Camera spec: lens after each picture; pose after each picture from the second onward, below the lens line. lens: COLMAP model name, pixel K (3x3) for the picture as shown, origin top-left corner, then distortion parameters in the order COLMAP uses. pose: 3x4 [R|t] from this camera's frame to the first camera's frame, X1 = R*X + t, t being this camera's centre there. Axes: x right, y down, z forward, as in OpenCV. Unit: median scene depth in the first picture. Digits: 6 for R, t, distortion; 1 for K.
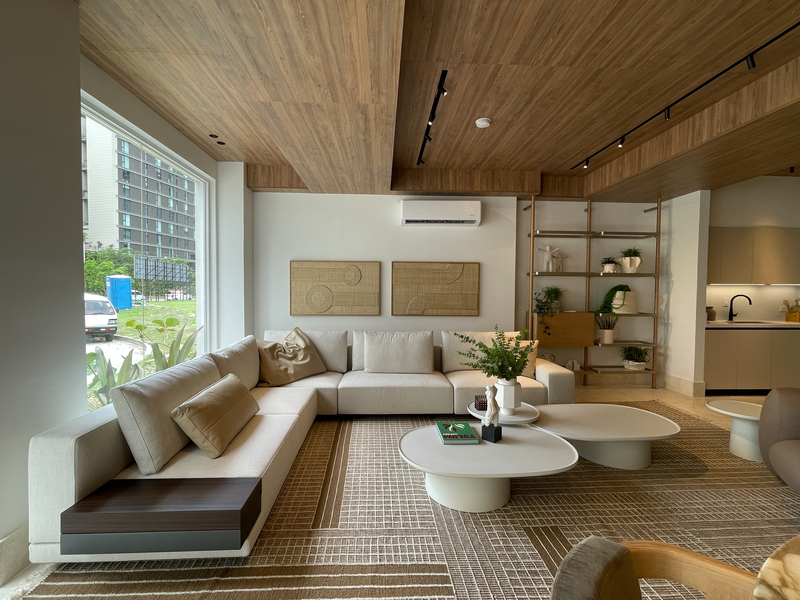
lens RADIAL K [[360.9, 0, 396.1], [0, 360.9, 302.9], [0, 0, 1]] dist [-0.004057, 0.002751]
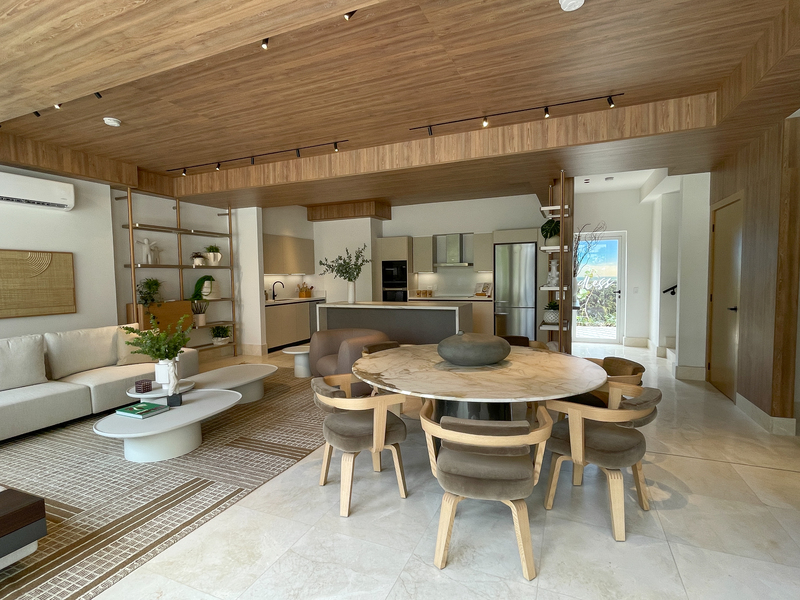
lens RADIAL K [[406.9, 0, 398.2], [0, 406.9, 303.0], [0, 0, 1]] dist [-0.018266, 0.007056]
pose [[0.433341, -0.072291, 0.898326, -0.350042], [0.046701, 0.997240, 0.057723, -0.008529], [-0.900019, 0.016939, 0.435521, -0.166242]]
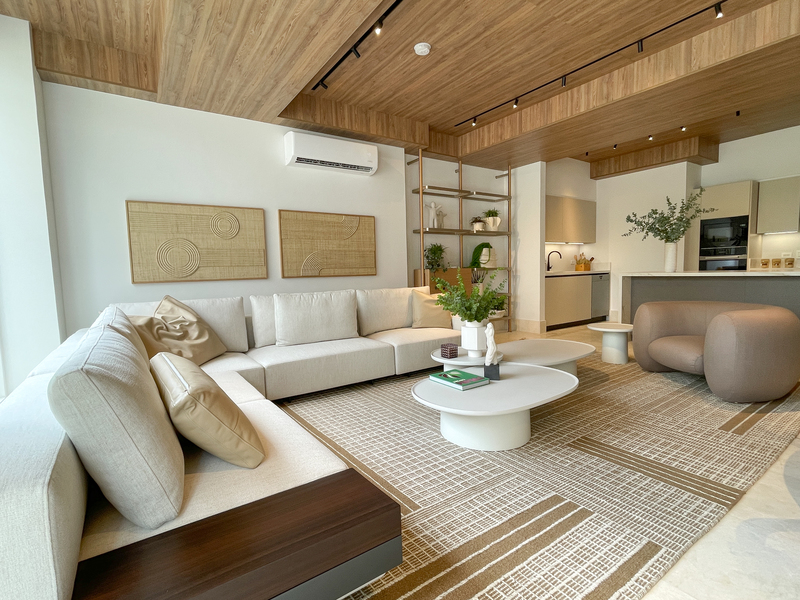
lens RADIAL K [[388.4, 0, 397.1], [0, 388.4, 300.6], [0, 0, 1]] dist [-0.003316, 0.002340]
pose [[0.849402, -0.071407, 0.522893, -0.271886], [0.050642, 0.997260, 0.053923, 0.056246], [-0.525311, -0.019322, 0.850691, 0.140346]]
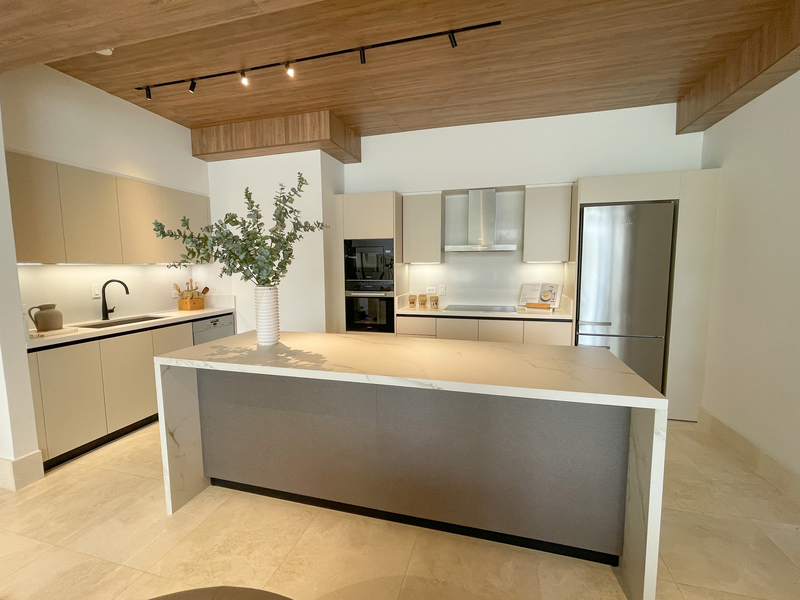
lens RADIAL K [[360.9, 0, 393.5], [0, 360.9, 302.2], [0, 0, 1]] dist [-0.004057, 0.002751]
pose [[0.320112, -0.104657, 0.941581, 0.557129], [0.039766, 0.994488, 0.097018, -0.027844], [-0.946545, 0.006387, 0.322509, 0.342581]]
